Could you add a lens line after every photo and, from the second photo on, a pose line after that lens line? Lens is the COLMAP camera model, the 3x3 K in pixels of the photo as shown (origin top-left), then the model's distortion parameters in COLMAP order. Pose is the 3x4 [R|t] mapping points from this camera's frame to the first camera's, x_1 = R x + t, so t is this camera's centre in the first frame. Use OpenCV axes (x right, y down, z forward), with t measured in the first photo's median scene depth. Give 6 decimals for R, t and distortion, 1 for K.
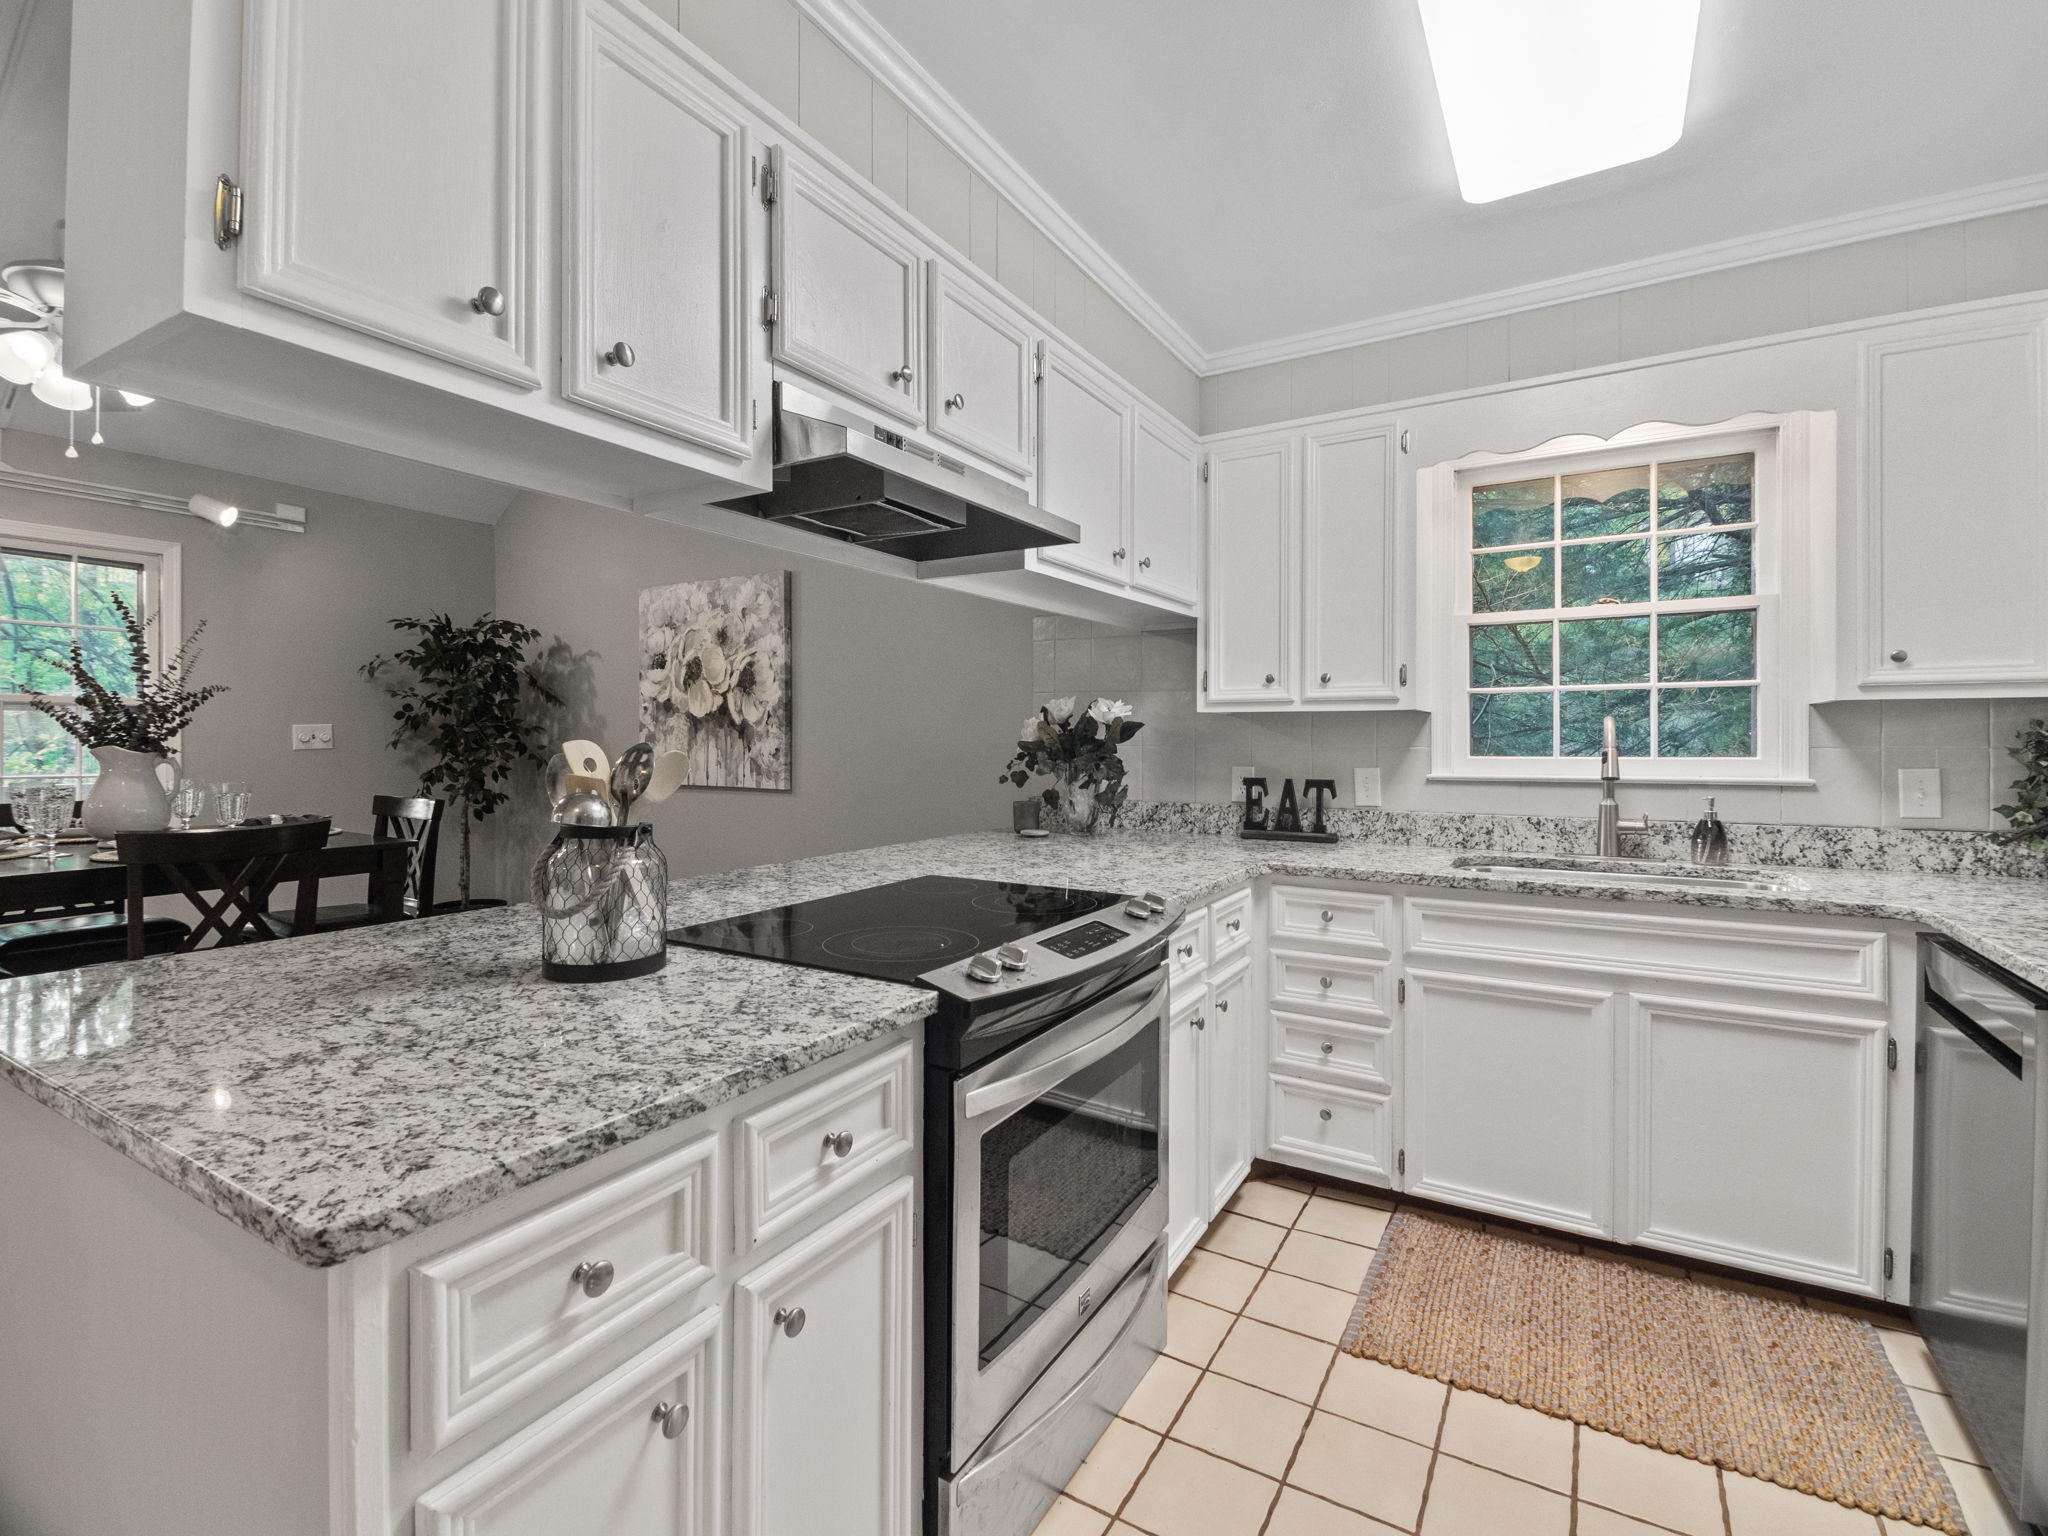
lens RADIAL K [[956.7, 0, 1017.7], [0, 956.7, 736.5], [0, 0, 1]] dist [0.029125, -0.019953]
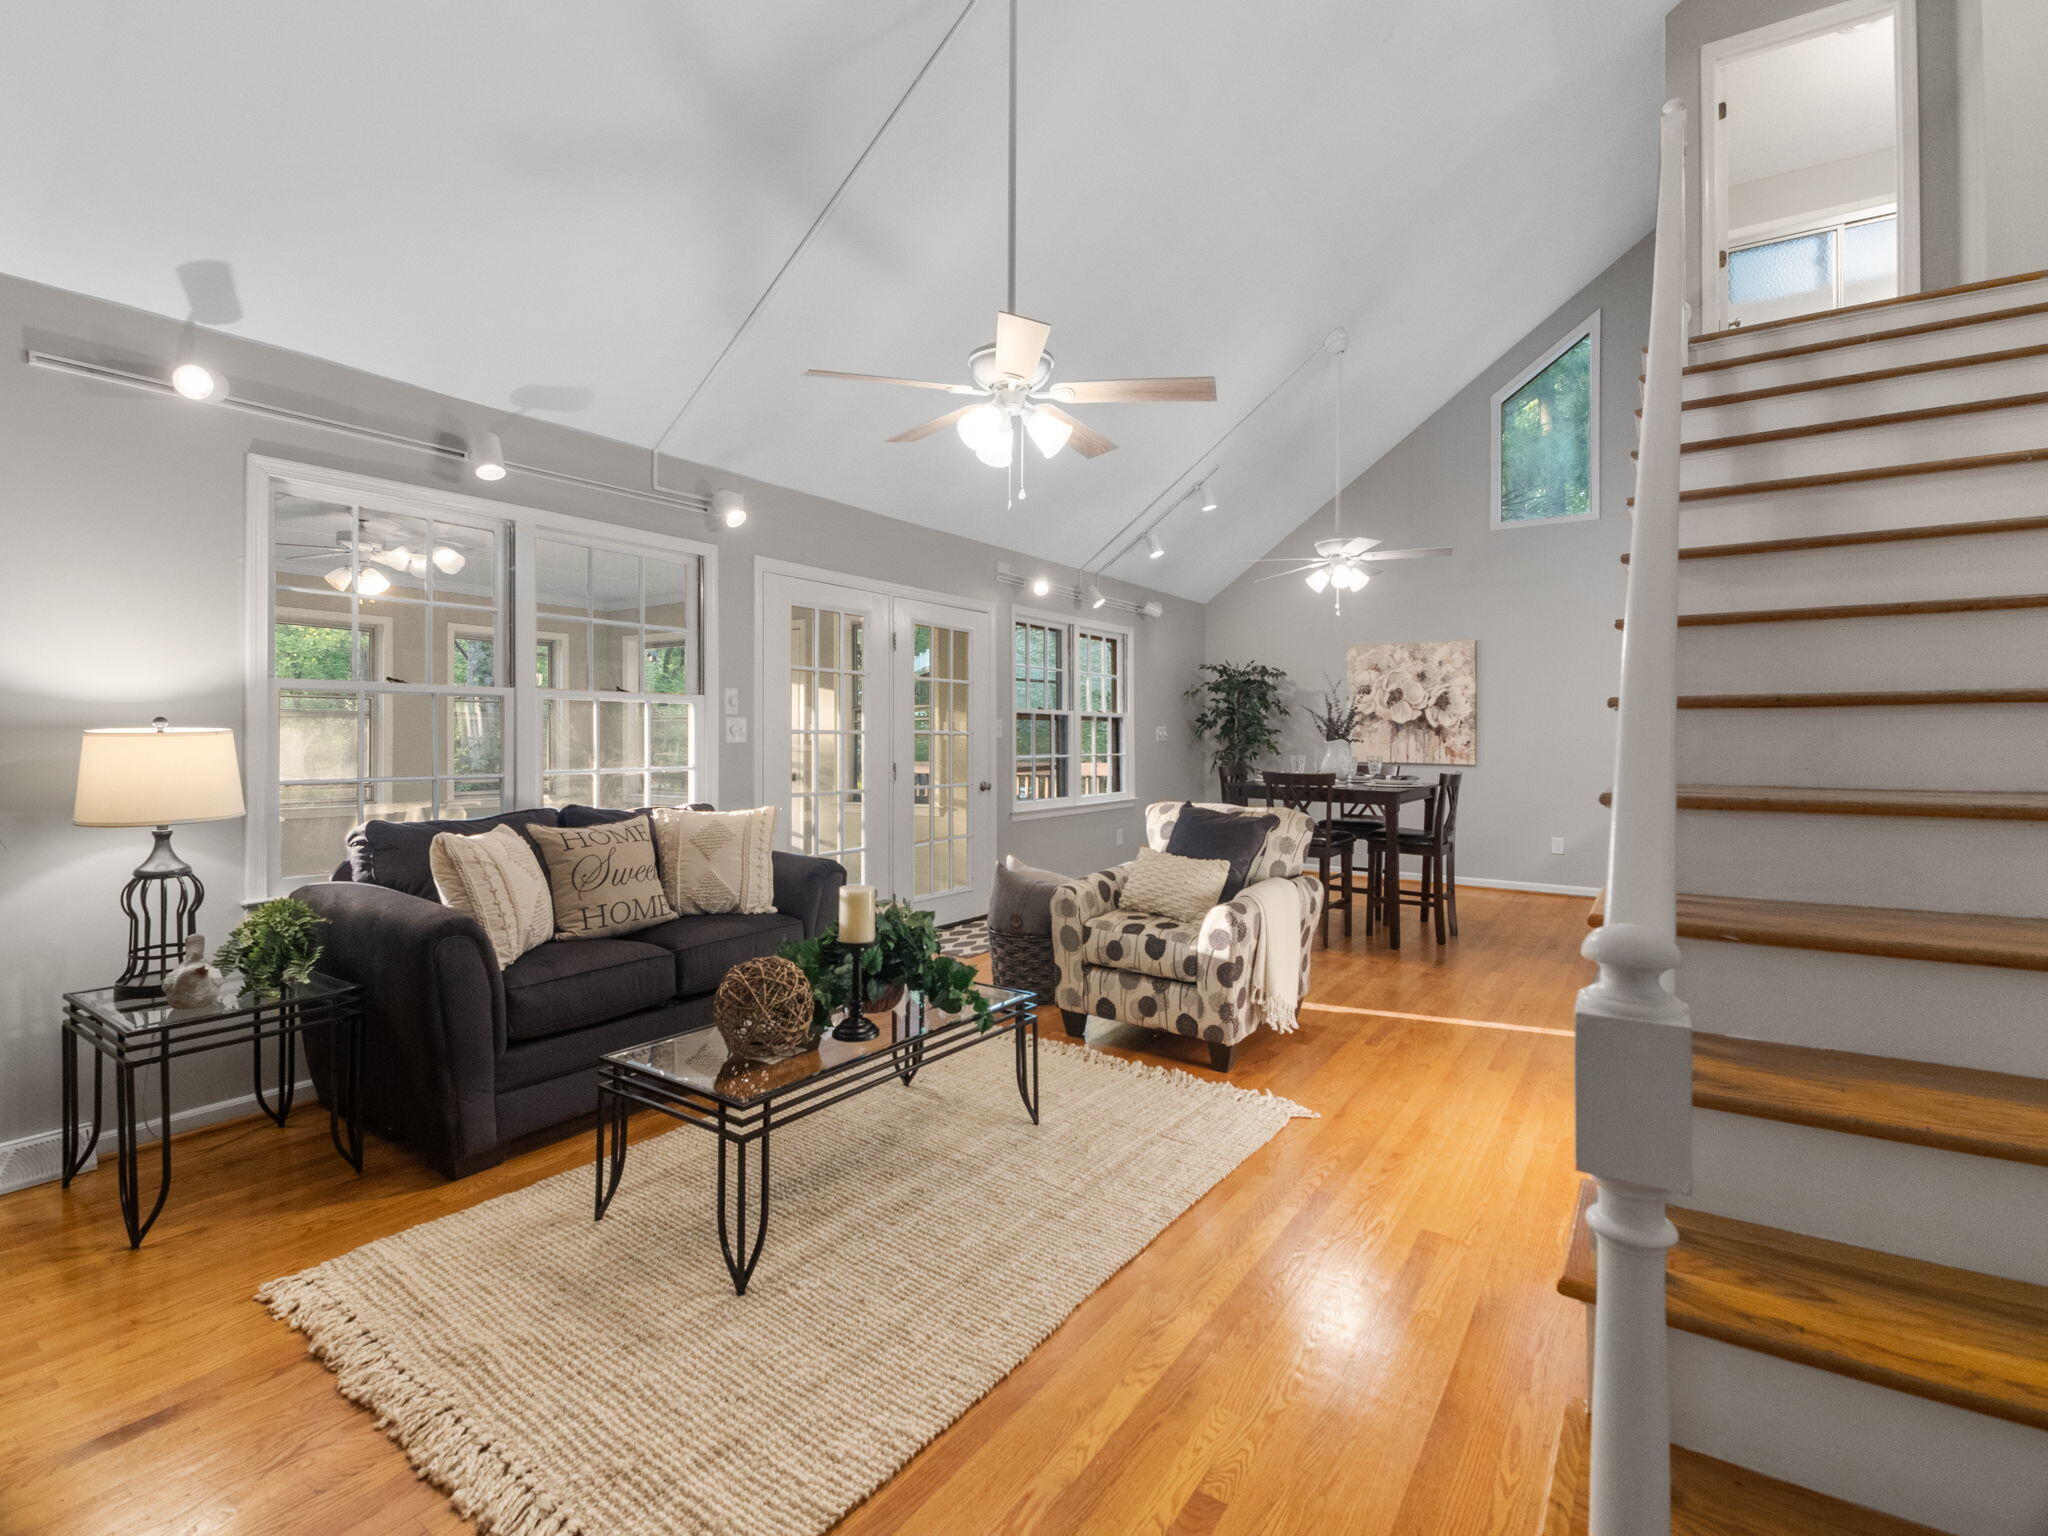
lens RADIAL K [[956.7, 0, 1017.7], [0, 956.7, 736.5], [0, 0, 1]] dist [0.029125, -0.019953]
pose [[0.997499, 0.005822, -0.070440, -1.509982], [-0.005785, 0.999983, 0.000720, 0.011693], [0.070443, -0.000311, 0.997516, -1.296974]]
